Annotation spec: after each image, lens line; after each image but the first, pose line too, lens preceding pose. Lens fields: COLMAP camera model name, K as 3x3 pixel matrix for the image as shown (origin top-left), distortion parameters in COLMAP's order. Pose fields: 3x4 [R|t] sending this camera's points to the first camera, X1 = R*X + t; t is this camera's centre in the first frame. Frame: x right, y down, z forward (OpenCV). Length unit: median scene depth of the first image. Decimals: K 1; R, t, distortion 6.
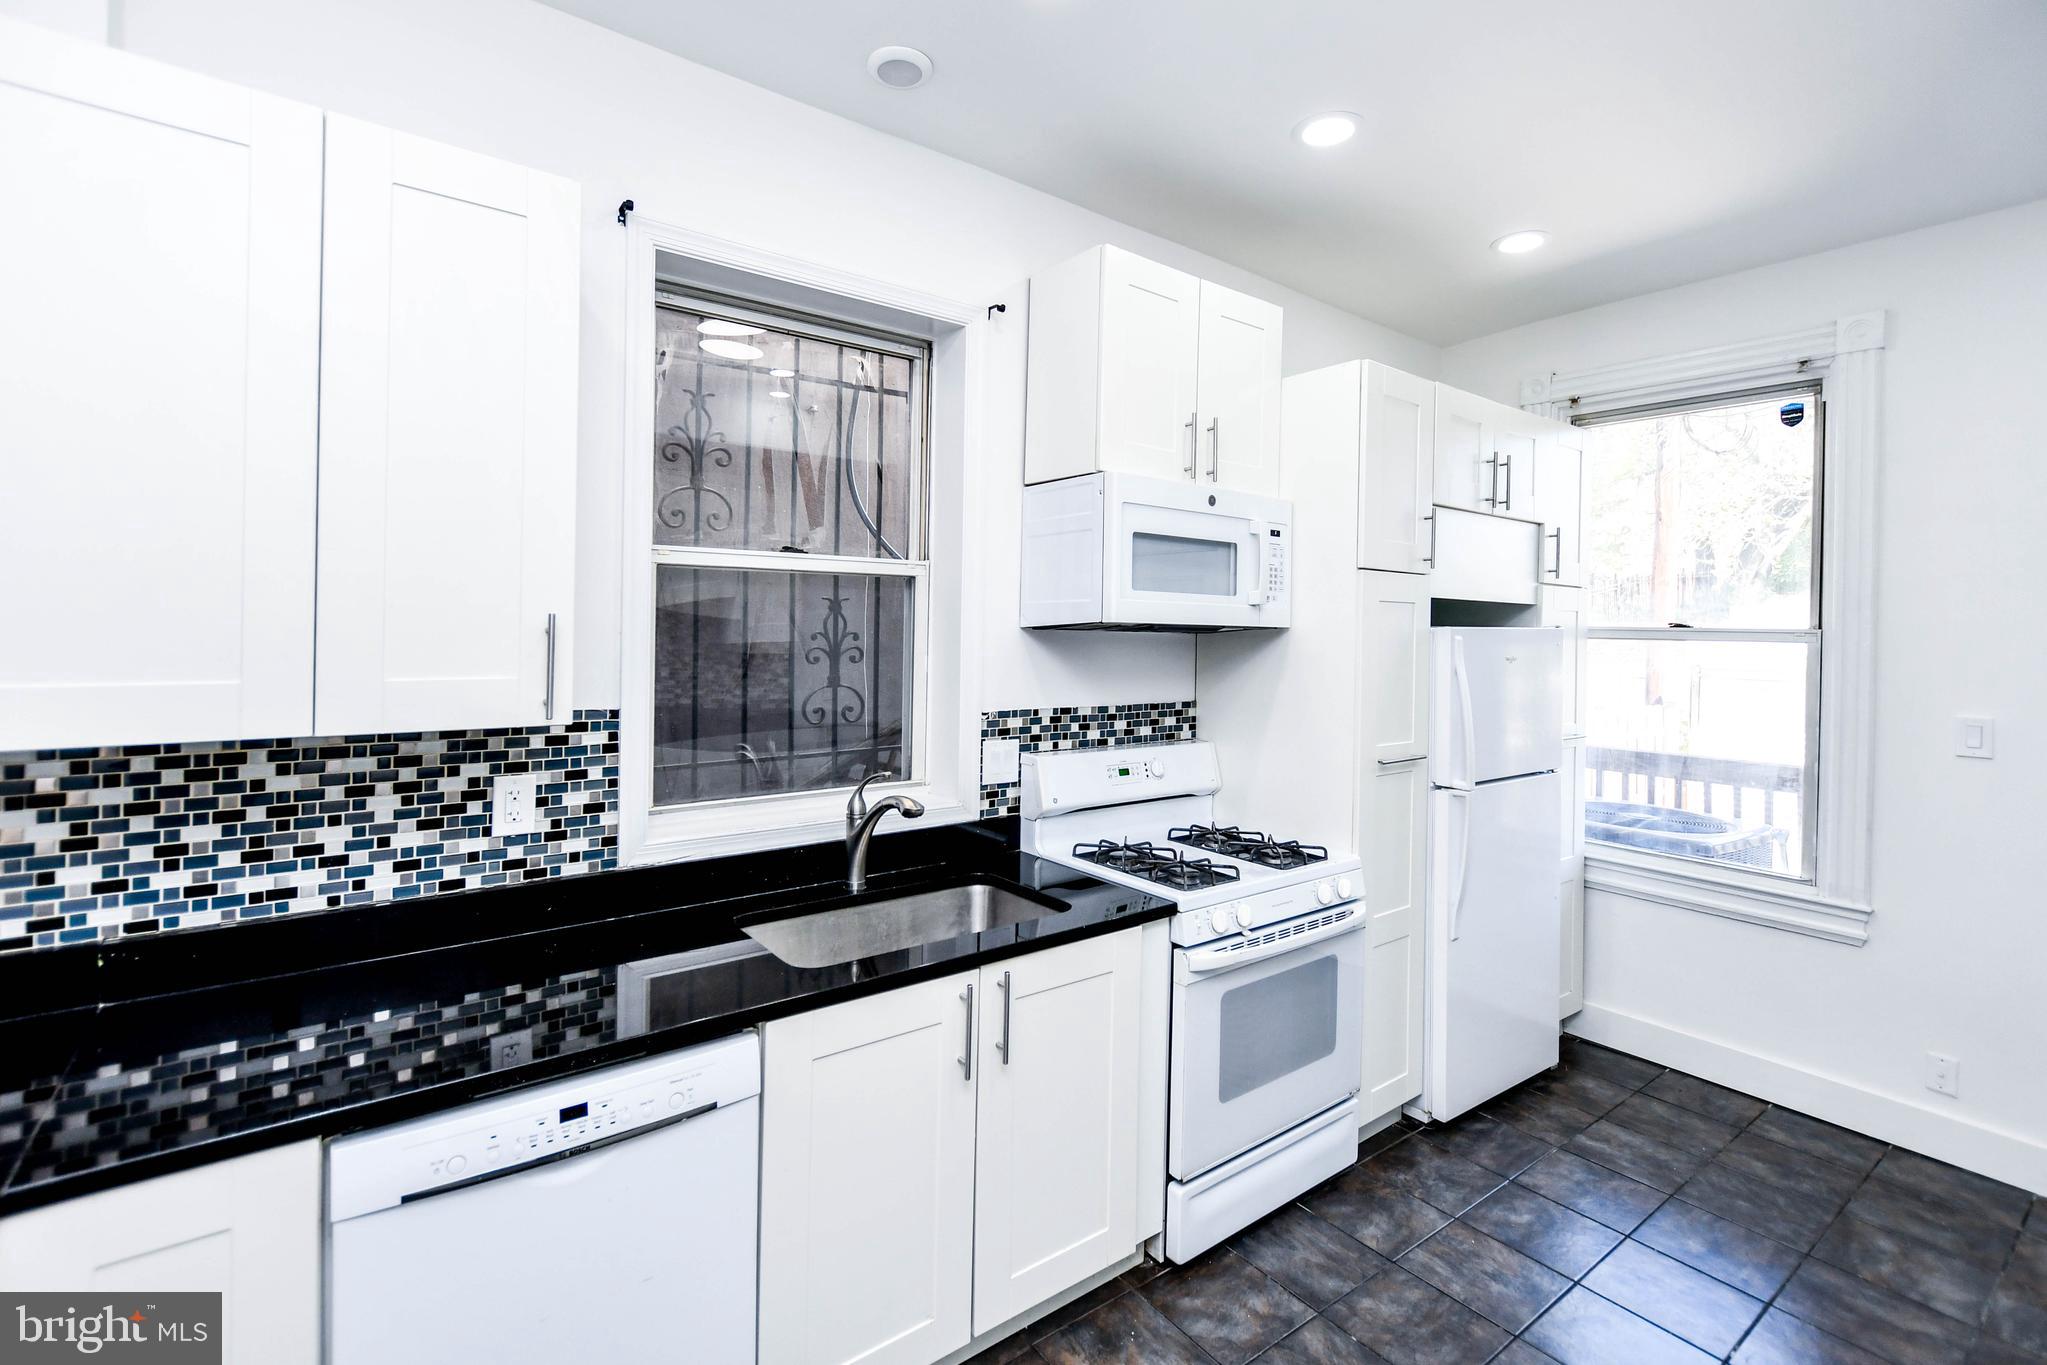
lens RADIAL K [[955.5, 0, 1029.3], [0, 955.5, 622.2], [0, 0, 1]] dist [-0.001867, 0.001754]
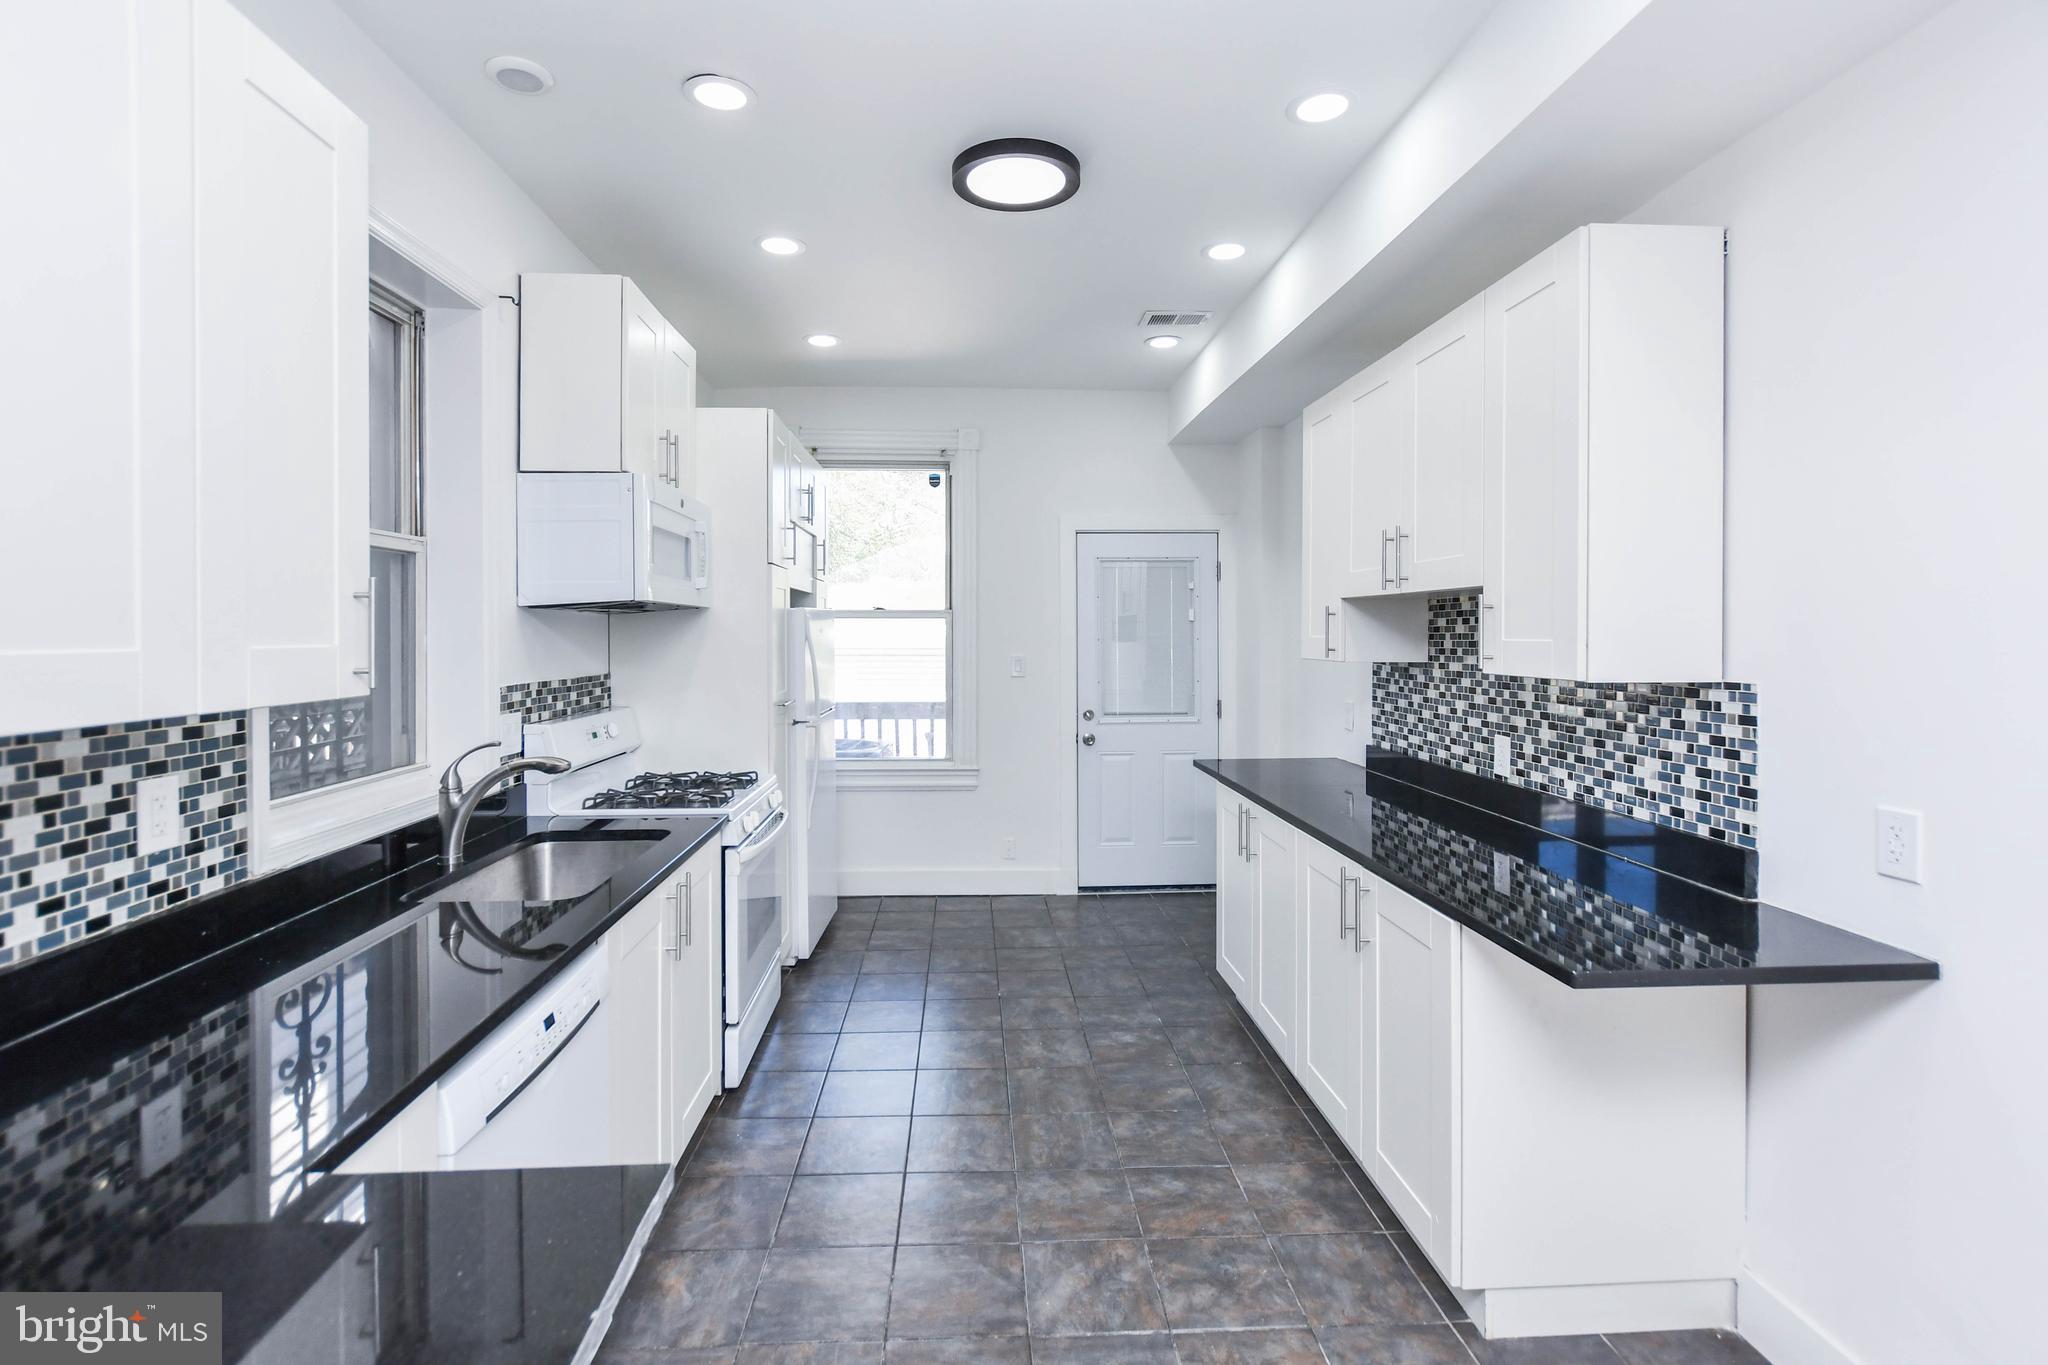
lens RADIAL K [[956.0, 0, 1006.5], [0, 956.0, 637.5], [0, 0, 1]] dist [-0.001867, 0.001754]
pose [[0.569676, -0.024814, 0.821495, -0.785339], [0.009591, 0.999677, 0.023545, 0.028208], [-0.821813, -0.005534, 0.569730, -0.054906]]
